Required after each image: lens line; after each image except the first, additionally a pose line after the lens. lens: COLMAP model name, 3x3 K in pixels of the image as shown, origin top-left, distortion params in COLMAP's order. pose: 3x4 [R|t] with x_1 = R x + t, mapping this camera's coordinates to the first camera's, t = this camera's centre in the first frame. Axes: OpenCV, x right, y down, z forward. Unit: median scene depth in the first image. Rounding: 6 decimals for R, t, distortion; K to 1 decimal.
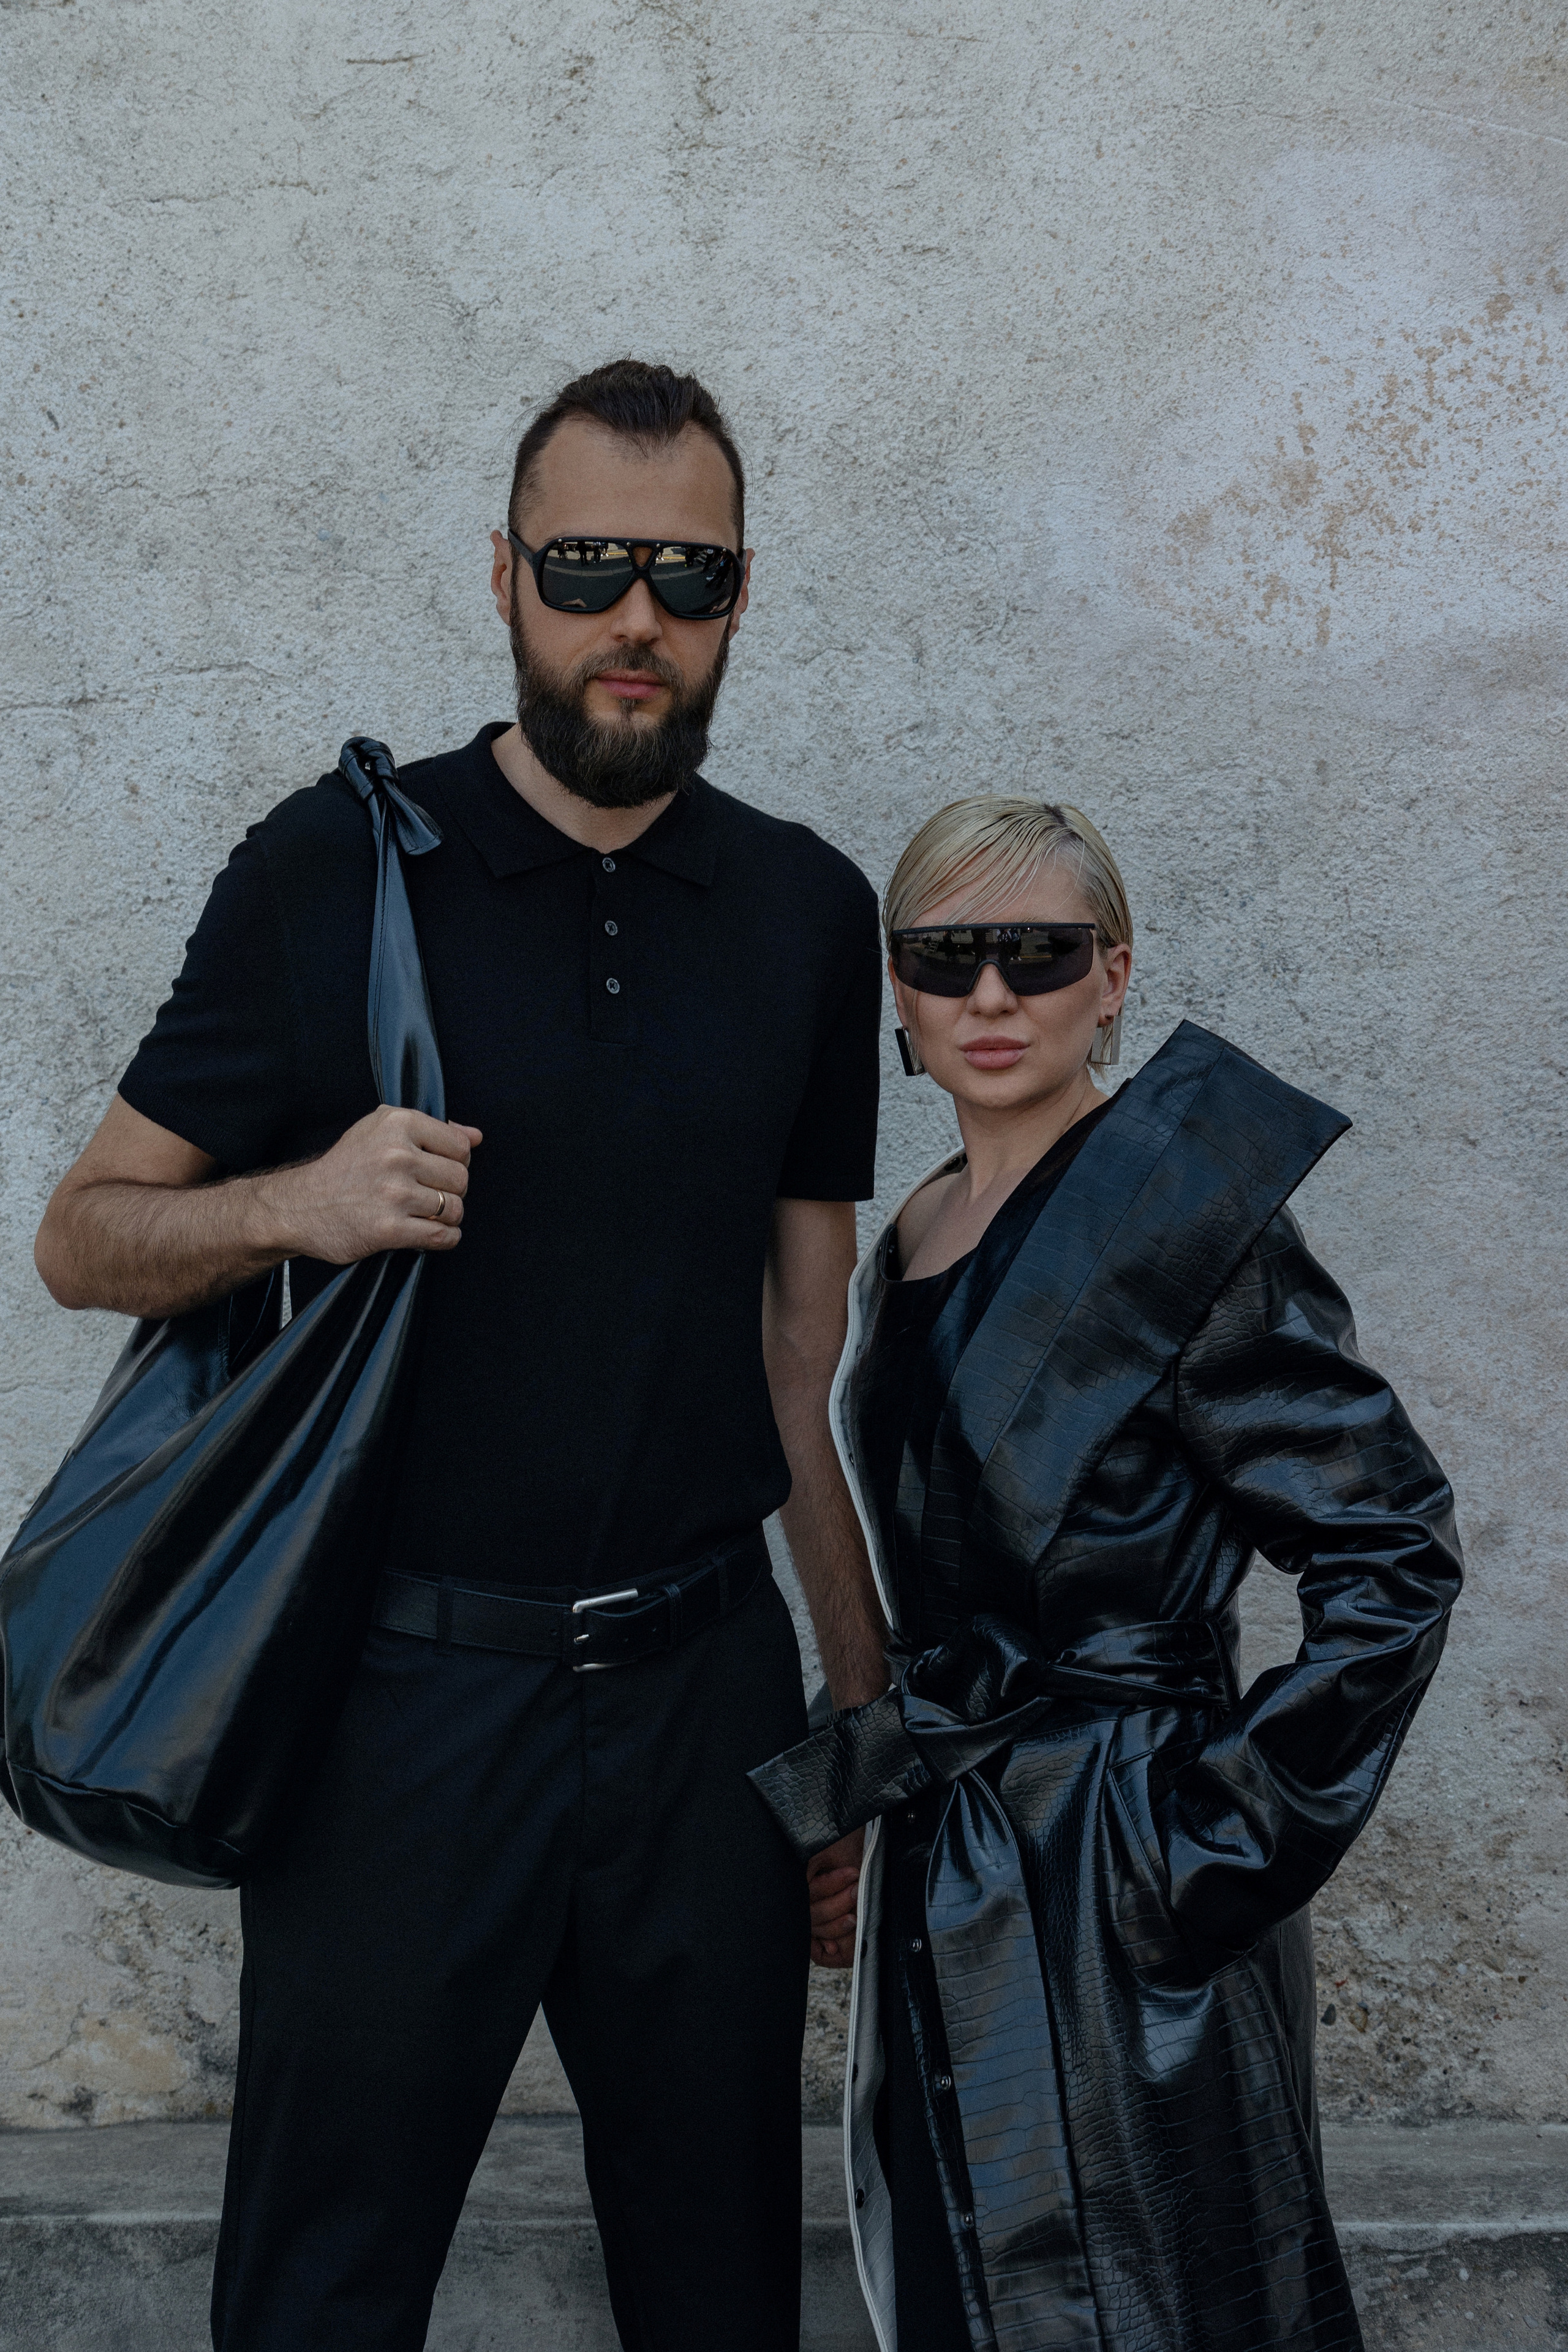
lens RADIAL K [[4627.3, 0, 784.0], [0, 4627.3, 1176.0], [0, 0, 1]] dist [0.045838, -0.349886]
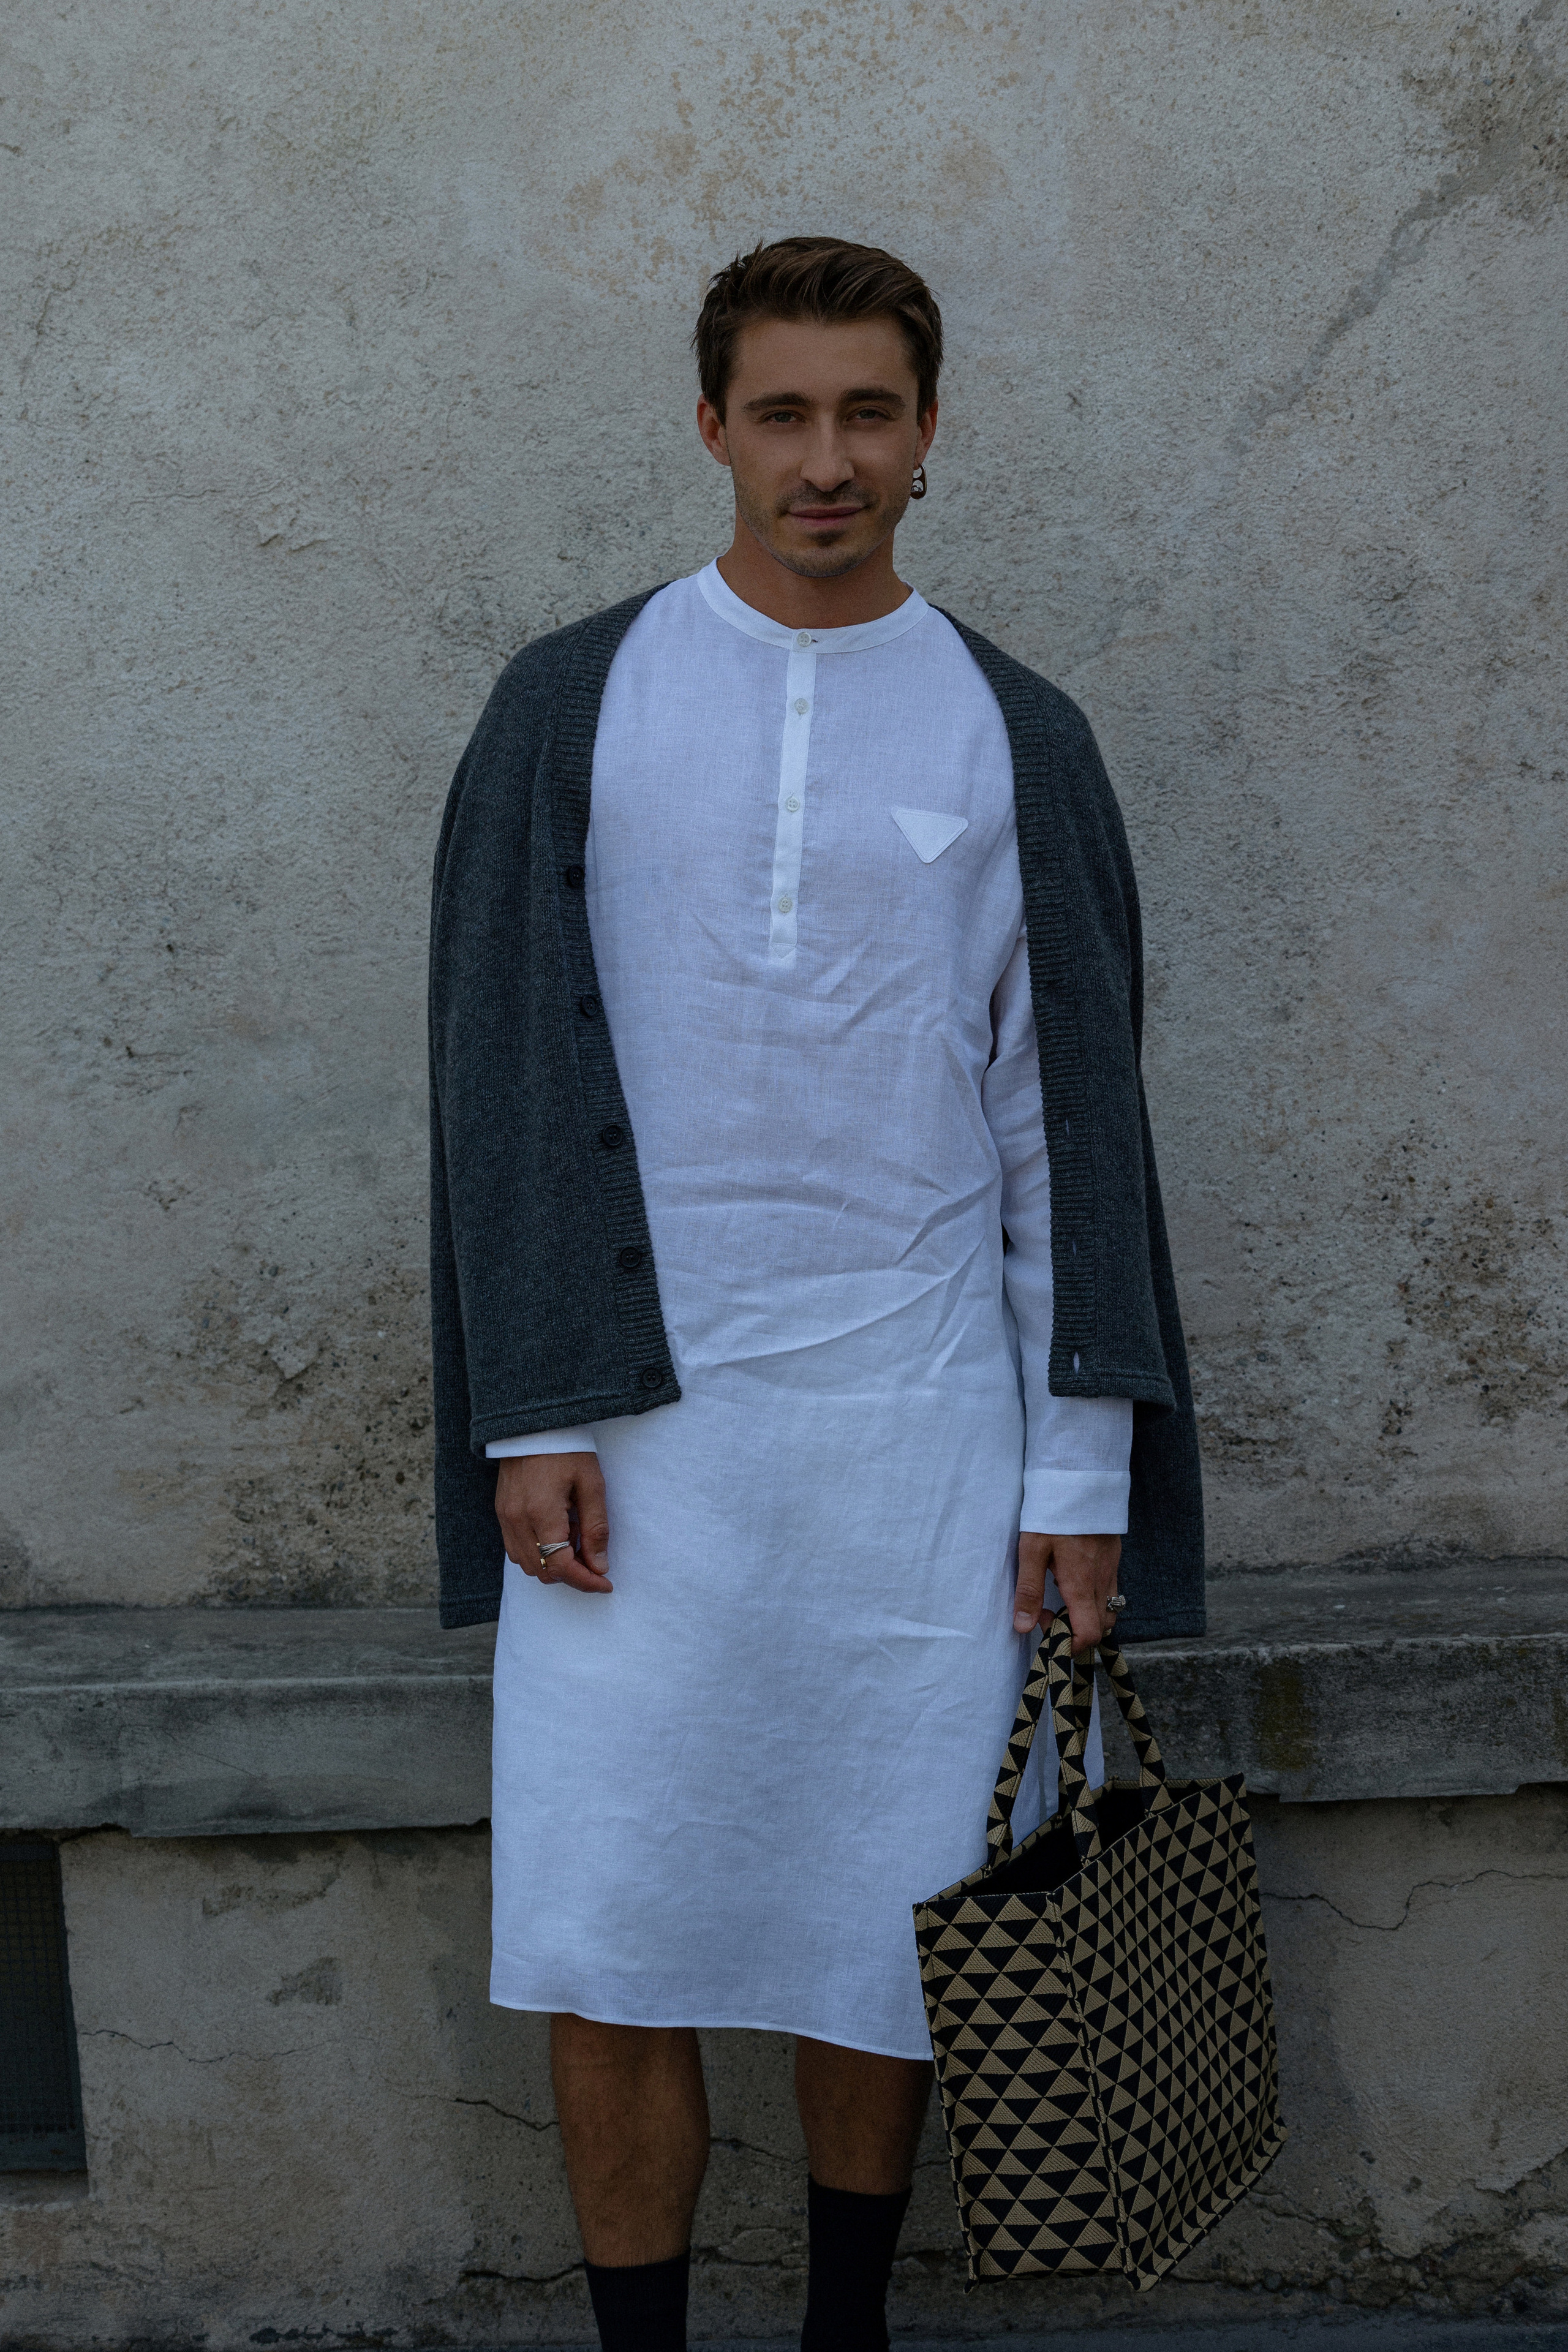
lens RADIAL K [[4627.3, 0, 784.0], [0, 4627.3, 1176.0], [0, 0, 1]] dist [0.045838, -0.349886]
pose [[0.999481, -0.026961, -0.017612, 0.149299], [0.028333, 0.996149, 0.082973, 0.004900], [0.015307, -0.083429, 0.996396, -0.141203]]
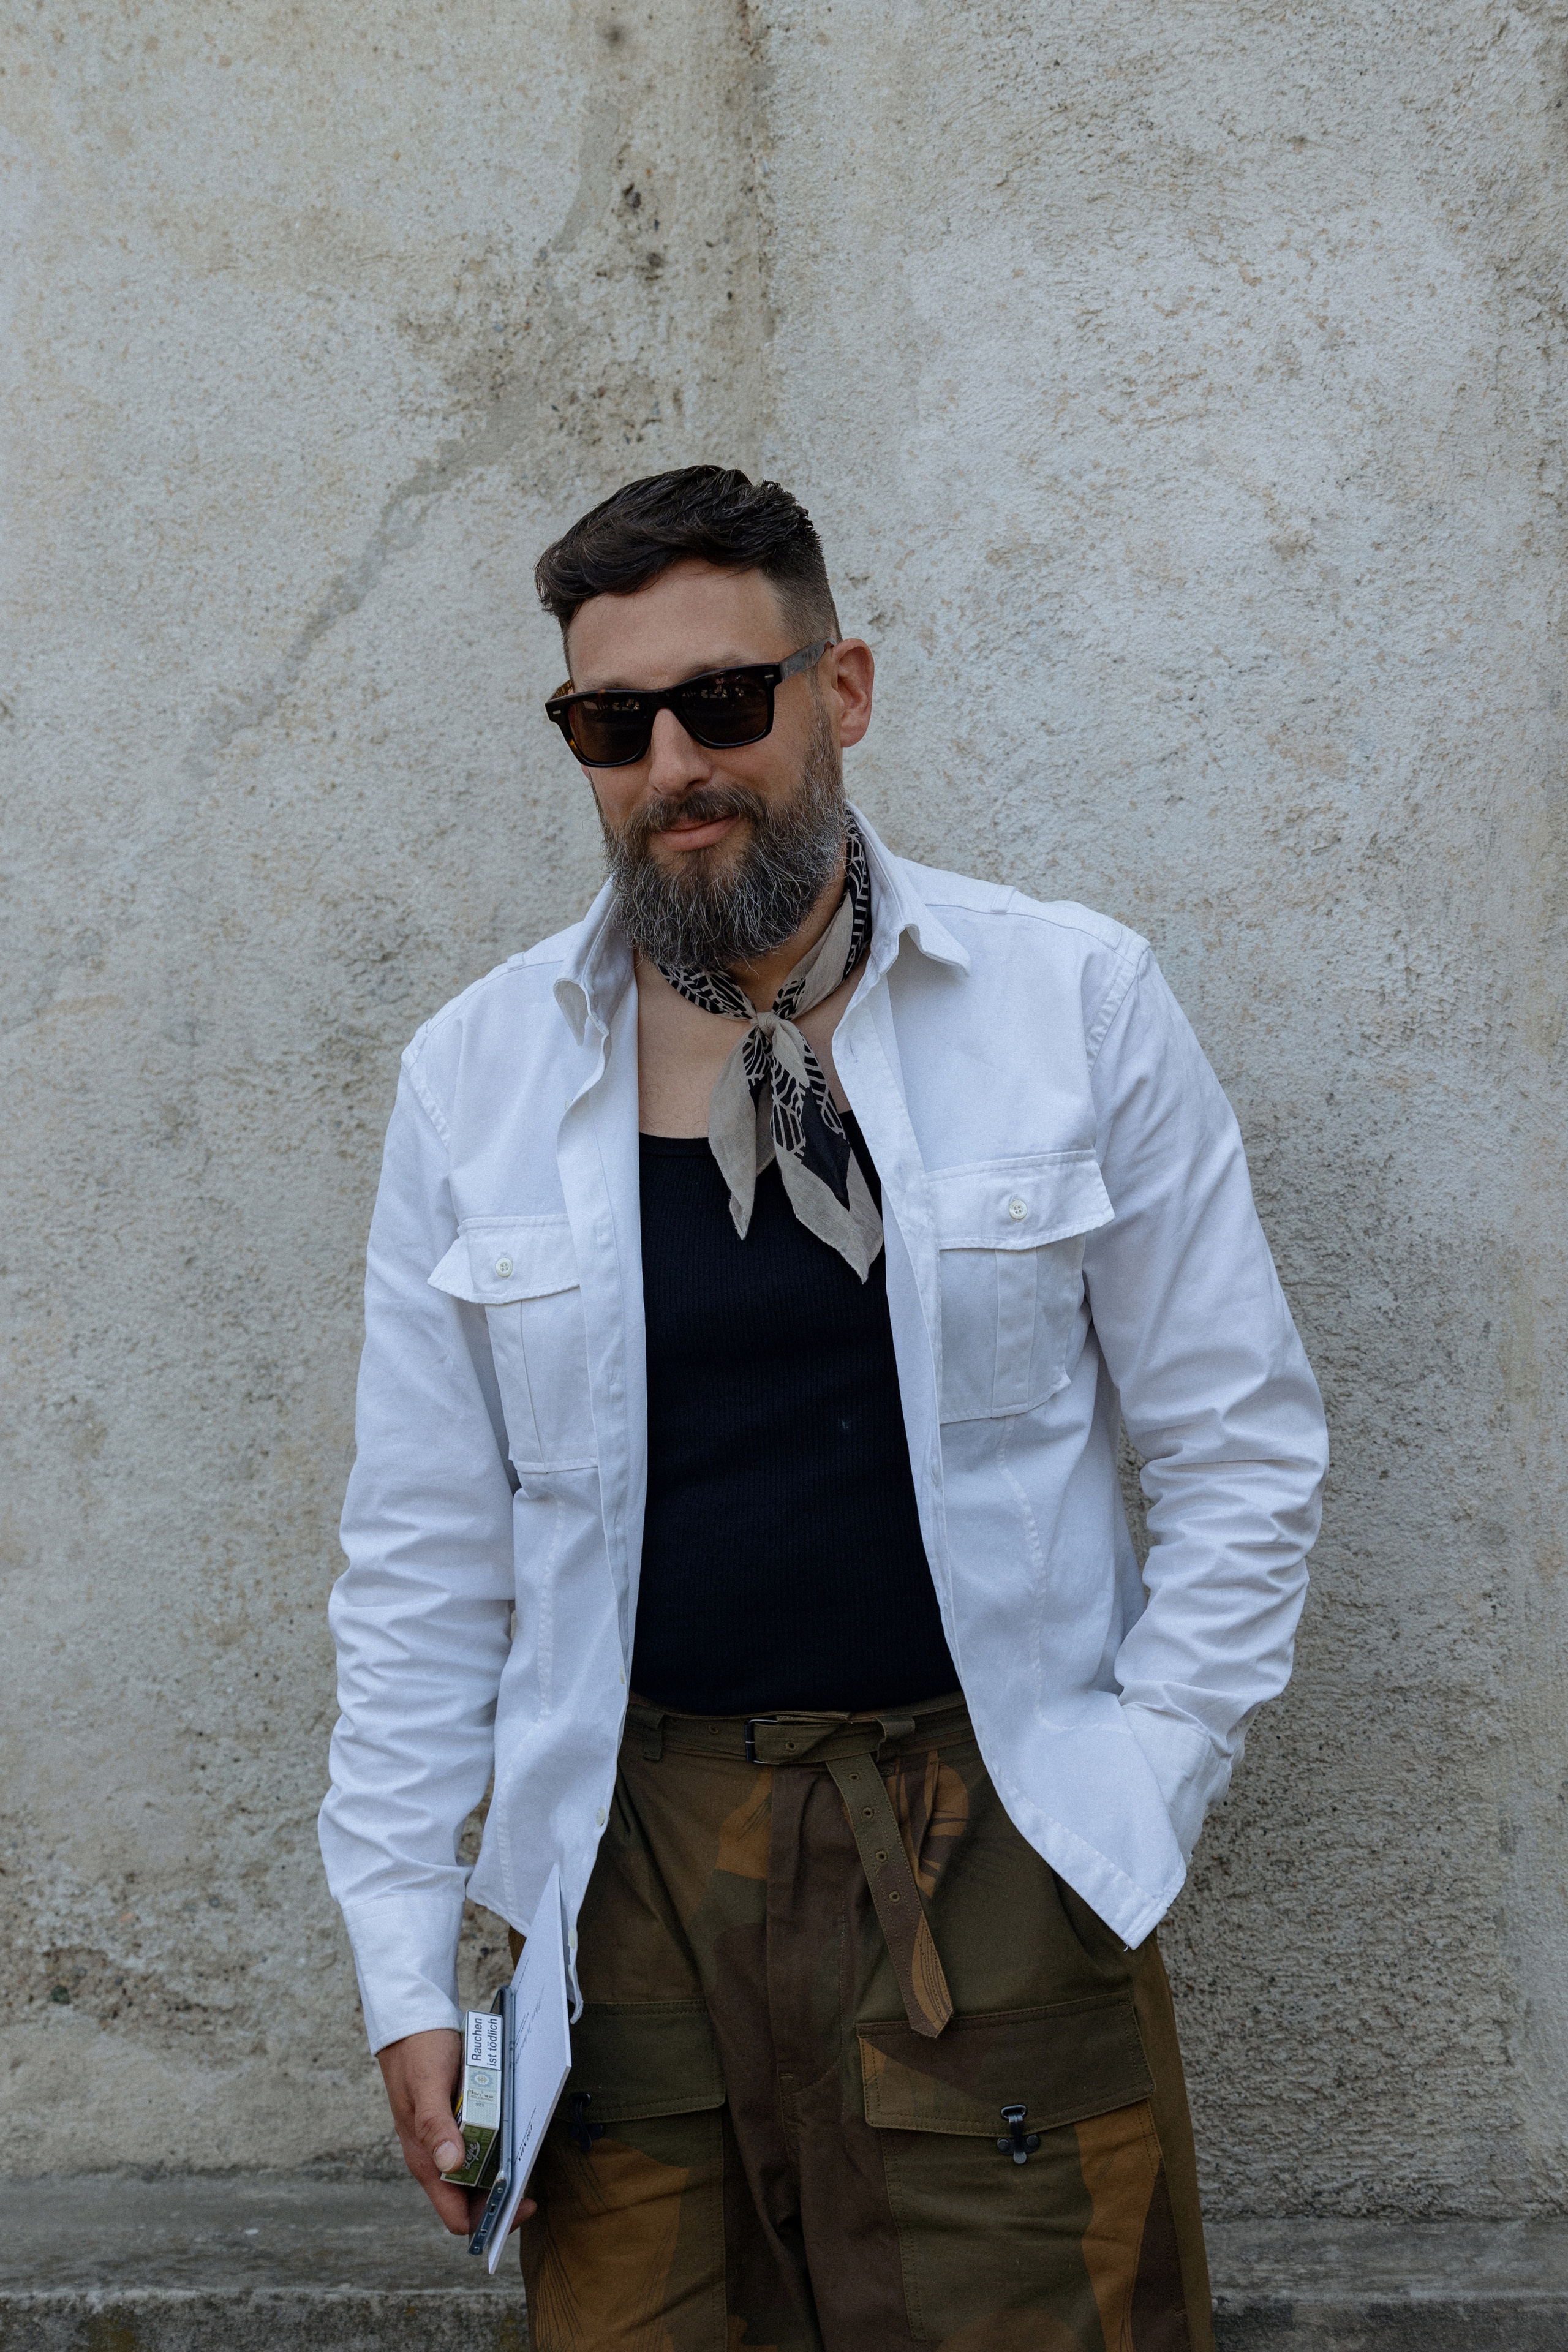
lens RADIAL K [[4654.7, 0, 784.0], [0, 4654.7, 1168.2], [0, 0, 1]] dist [0.051885, -0.408284]
pose [[0.996434, -0.007776, -0.084018, 0.433327], [0.008167, 0.999957, 0.004310, 0.000352], [0.083981, -0.004981, 0.996455, 0.090802]]
